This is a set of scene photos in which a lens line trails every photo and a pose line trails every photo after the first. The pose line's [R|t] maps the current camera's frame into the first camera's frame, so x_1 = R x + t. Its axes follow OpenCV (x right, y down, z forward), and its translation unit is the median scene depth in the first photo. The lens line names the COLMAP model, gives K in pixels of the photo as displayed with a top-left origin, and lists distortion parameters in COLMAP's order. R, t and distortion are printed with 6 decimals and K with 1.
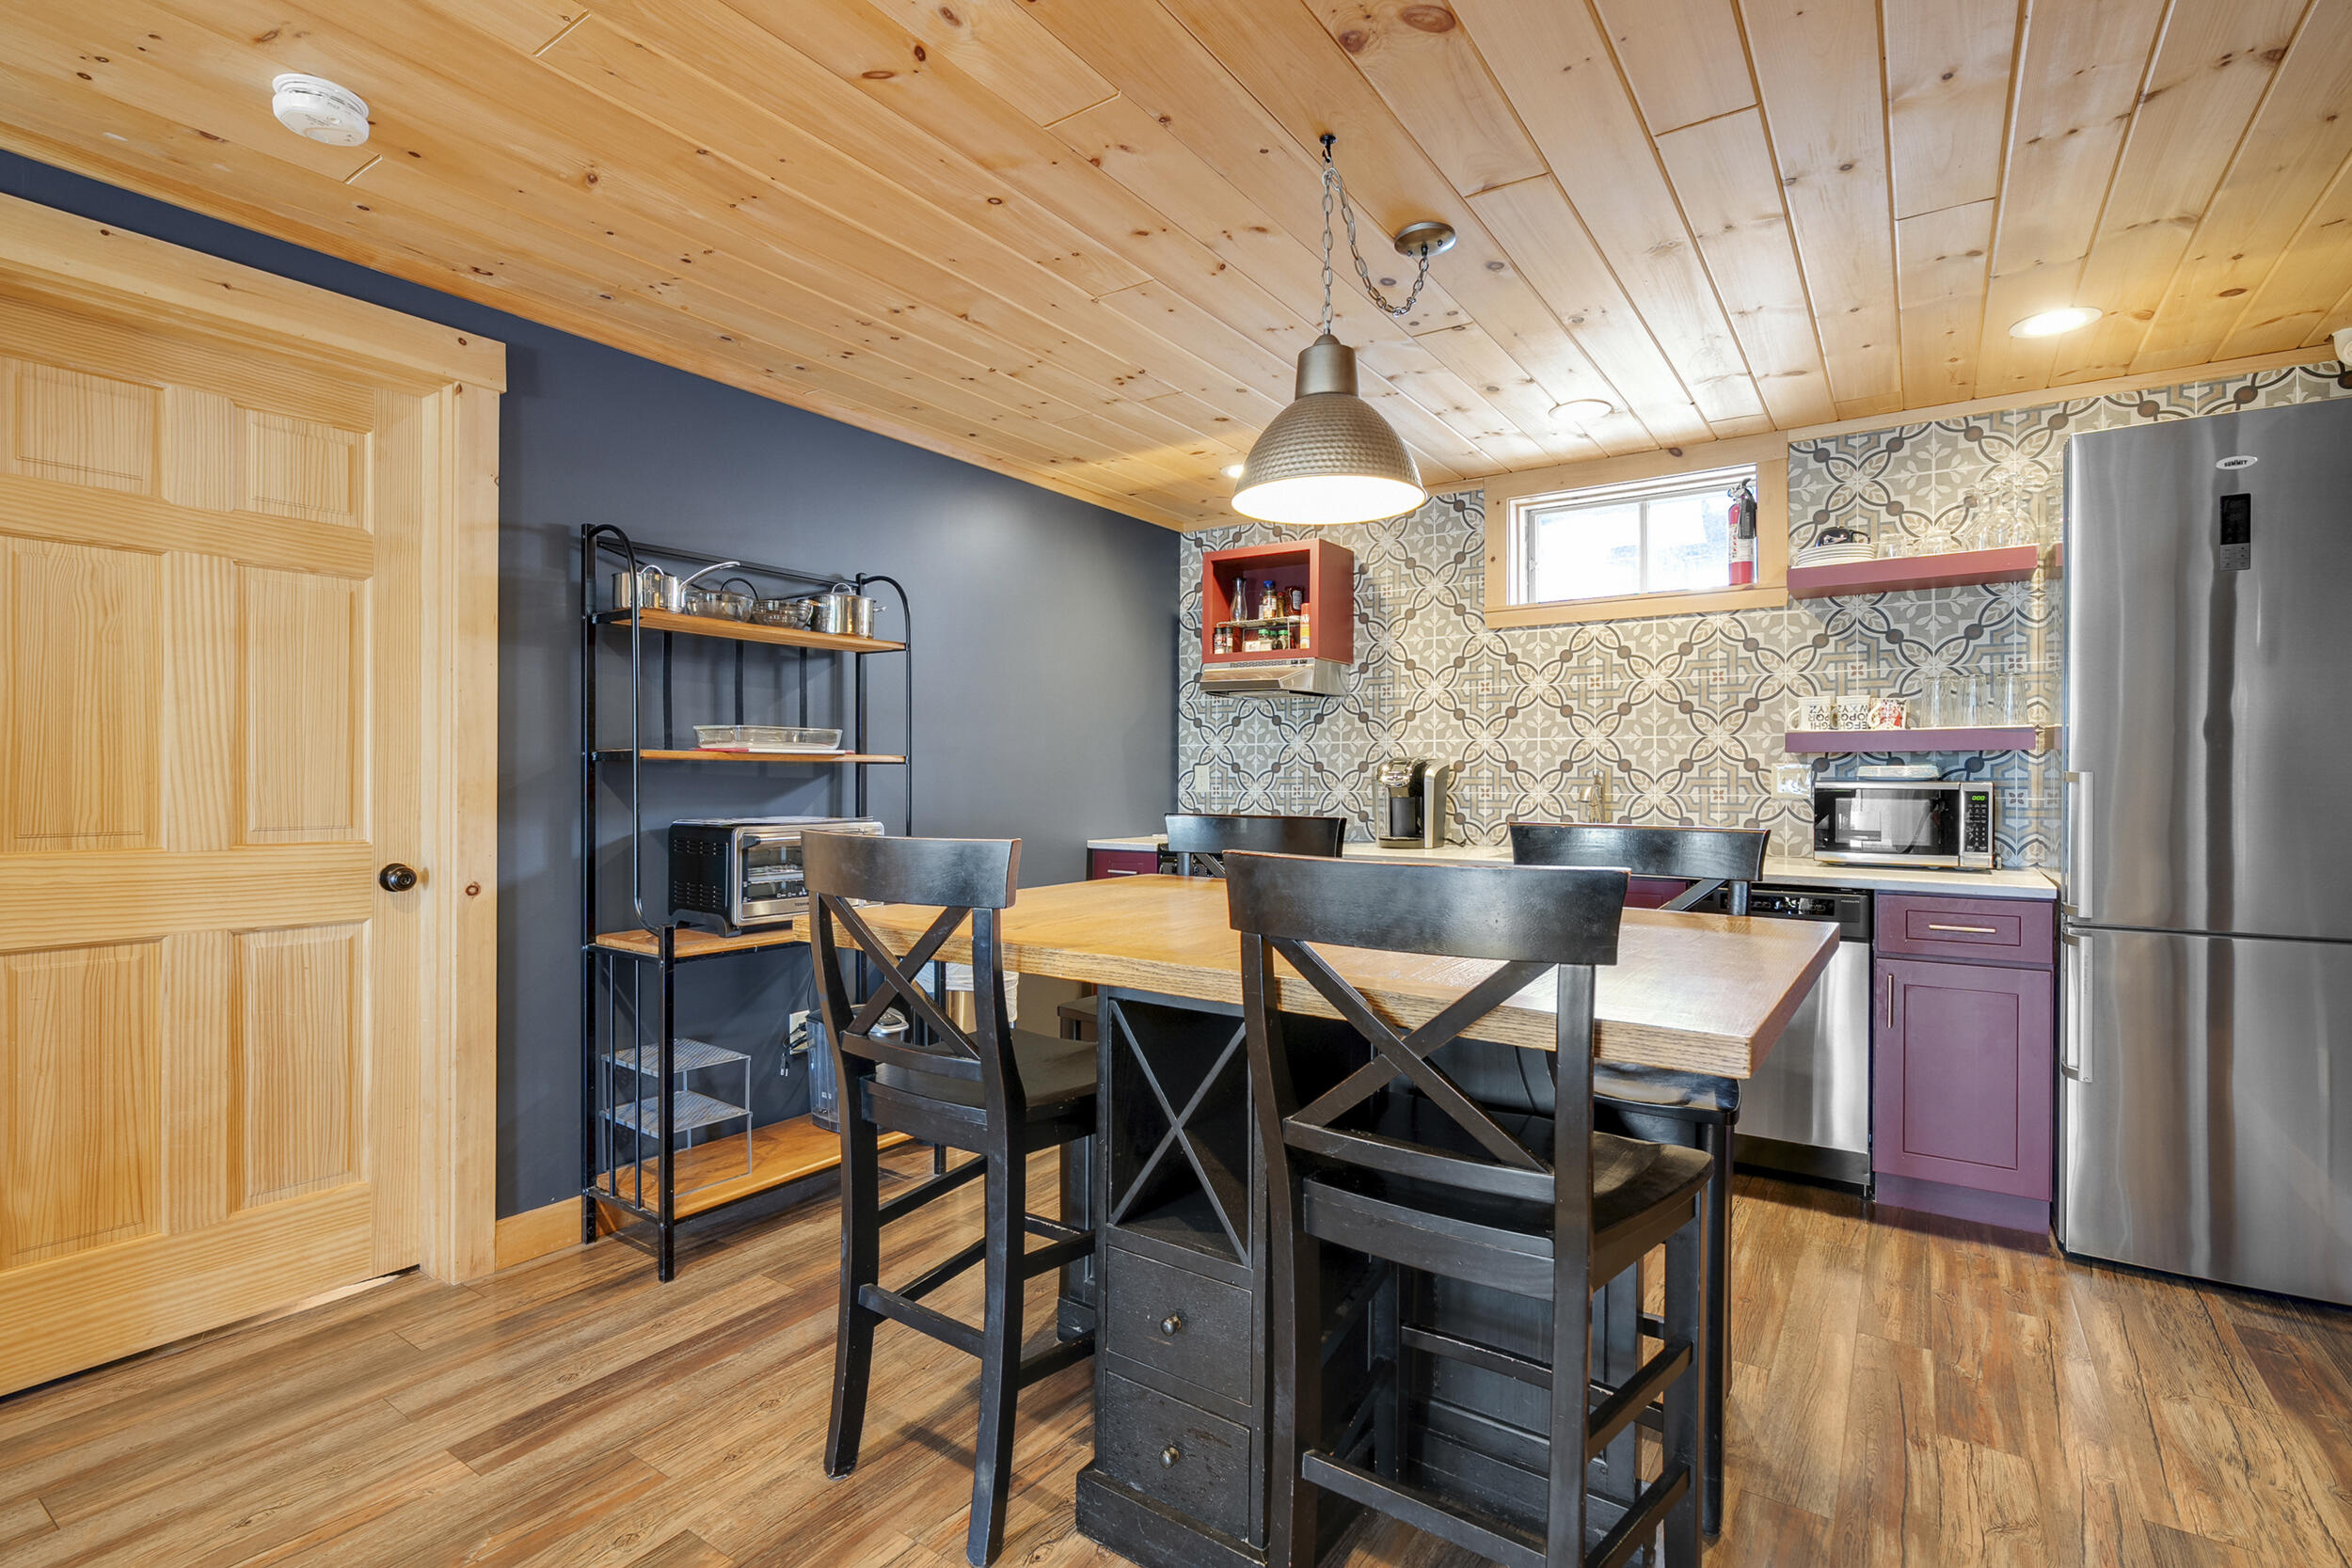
lens RADIAL K [[1072.4, 0, 1176.0], [0, 1072.4, 784.0], [0, 0, 1]] dist [-0.001184, -0.000121]
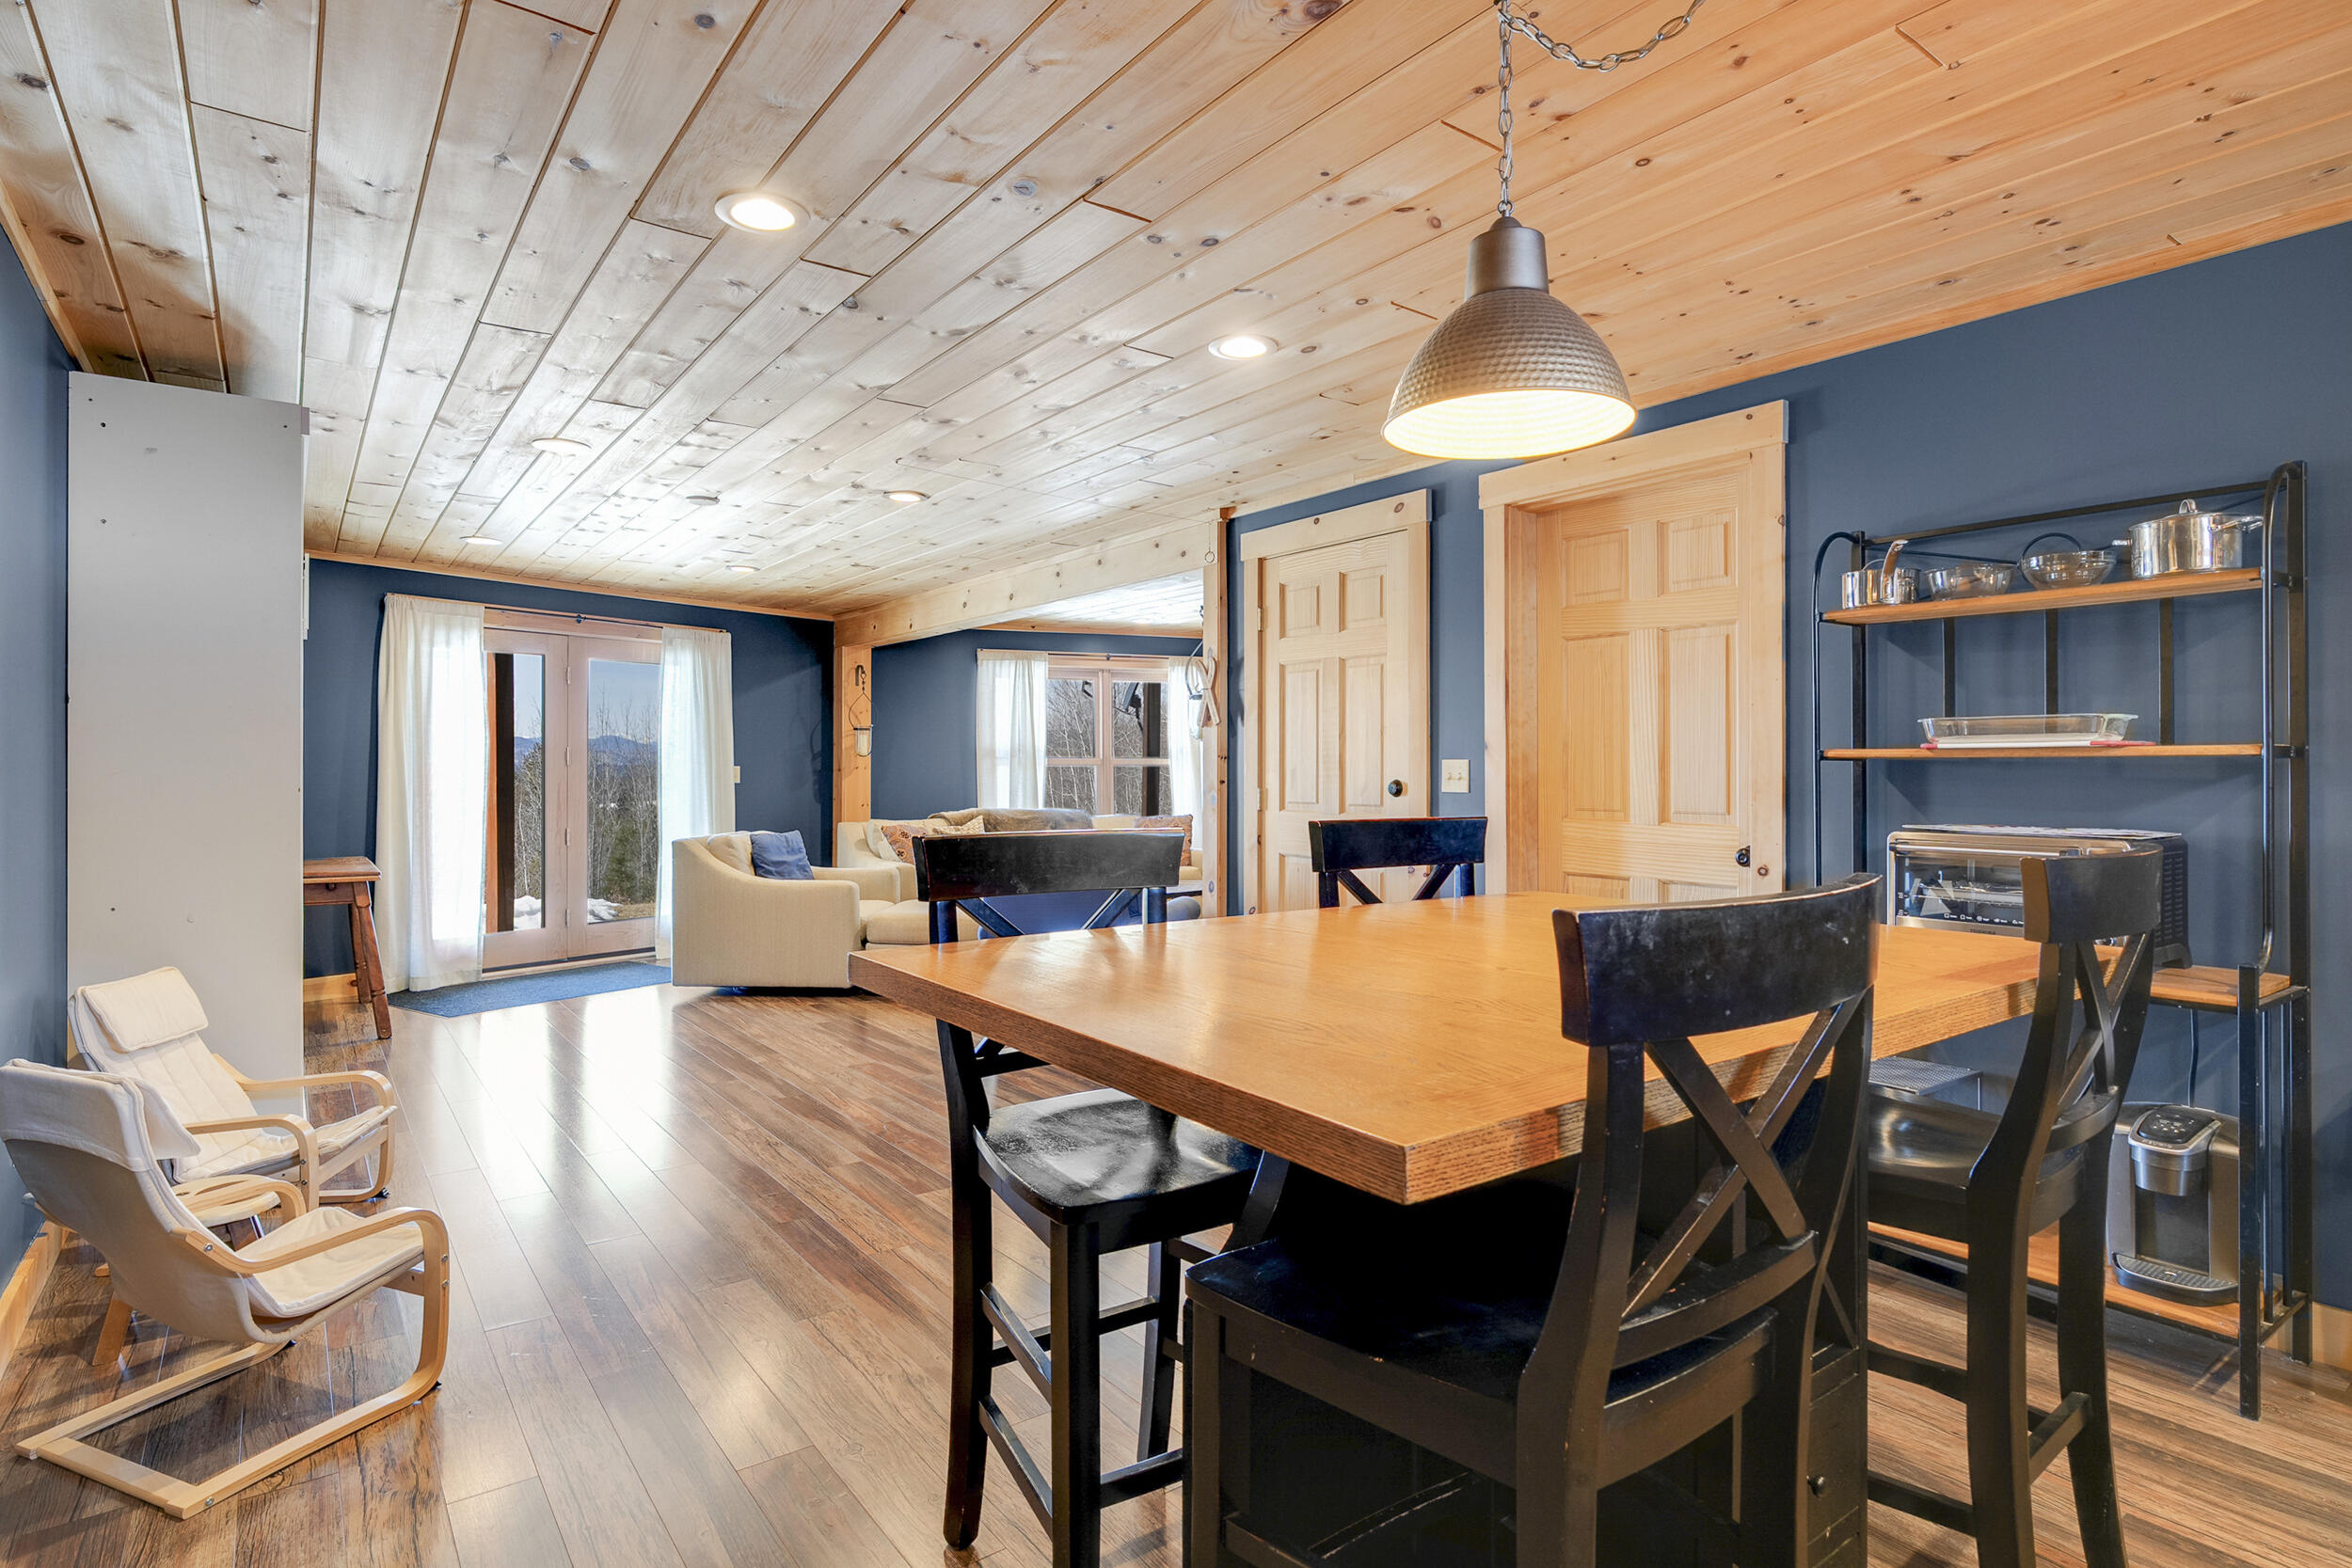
lens RADIAL K [[1203.3, 0, 1176.0], [0, 1203.3, 784.0], [0, 0, 1]] dist [-0.000595, -0.000161]
pose [[-0.310774, 0.001140, -0.950483, 0.752413], [-0.017396, 0.999825, 0.006887, 0.003758], [0.950325, 0.018675, -0.310699, 0.736787]]
